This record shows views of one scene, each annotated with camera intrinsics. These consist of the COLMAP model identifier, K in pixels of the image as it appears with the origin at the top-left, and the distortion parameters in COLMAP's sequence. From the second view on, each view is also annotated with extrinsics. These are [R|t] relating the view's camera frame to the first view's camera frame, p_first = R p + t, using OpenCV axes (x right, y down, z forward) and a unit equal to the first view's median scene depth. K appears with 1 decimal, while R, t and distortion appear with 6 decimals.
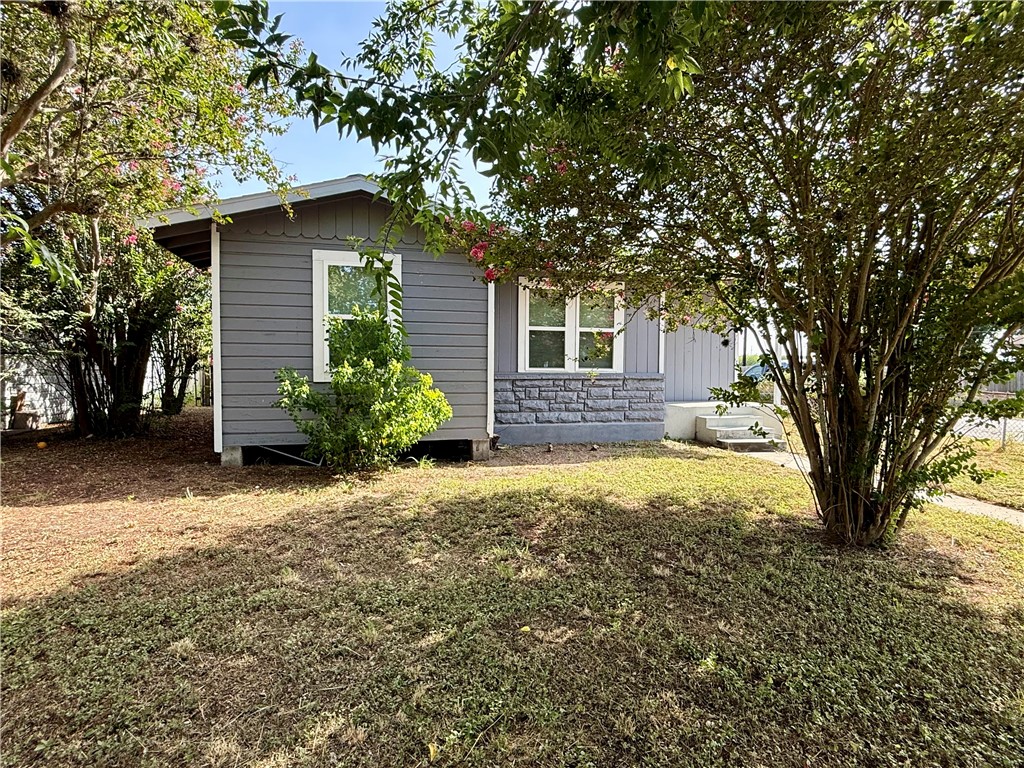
lens RADIAL K [[537.8, 0, 511.9], [0, 537.8, 382.2], [0, 0, 1]] dist [-0.000300, -0.000001]
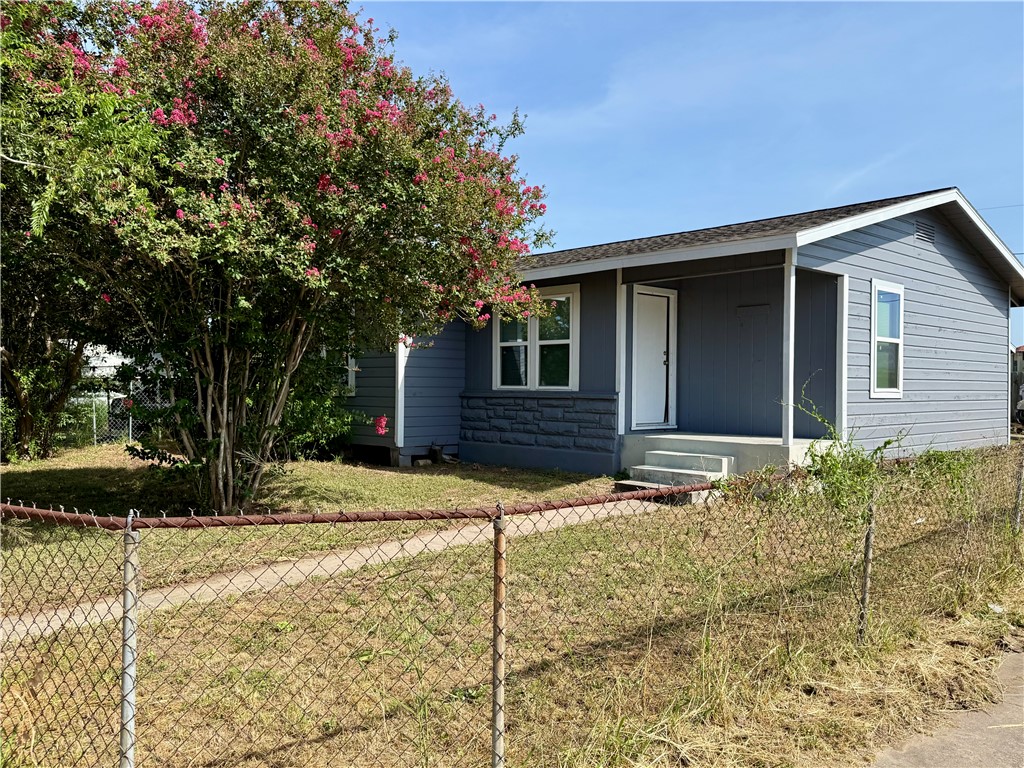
lens RADIAL K [[825.9, 0, 506.4], [0, 825.9, 382.4], [0, 0, 1]] dist [0.010640, 0.003758]
pose [[0.454926, -0.008338, -0.890490, 1.340476], [-0.023340, 0.999501, -0.021282, -0.000966], [0.890223, 0.030466, 0.454504, 0.327897]]
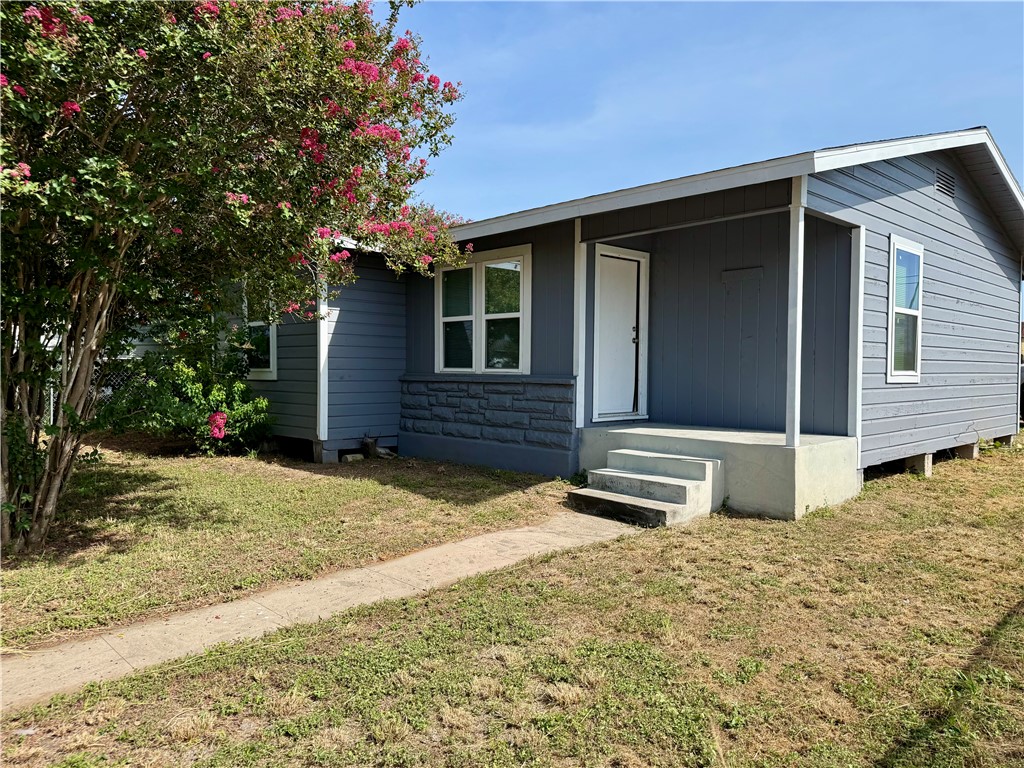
lens RADIAL K [[725.3, 0, 516.4], [0, 725.3, 387.8], [0, 0, 1]] dist [0.004315, -0.003284]
pose [[0.473327, 0.018331, -0.880696, 1.054586], [-0.022676, 0.999706, 0.008622, -0.007935], [0.880595, 0.015889, 0.473603, 0.560942]]
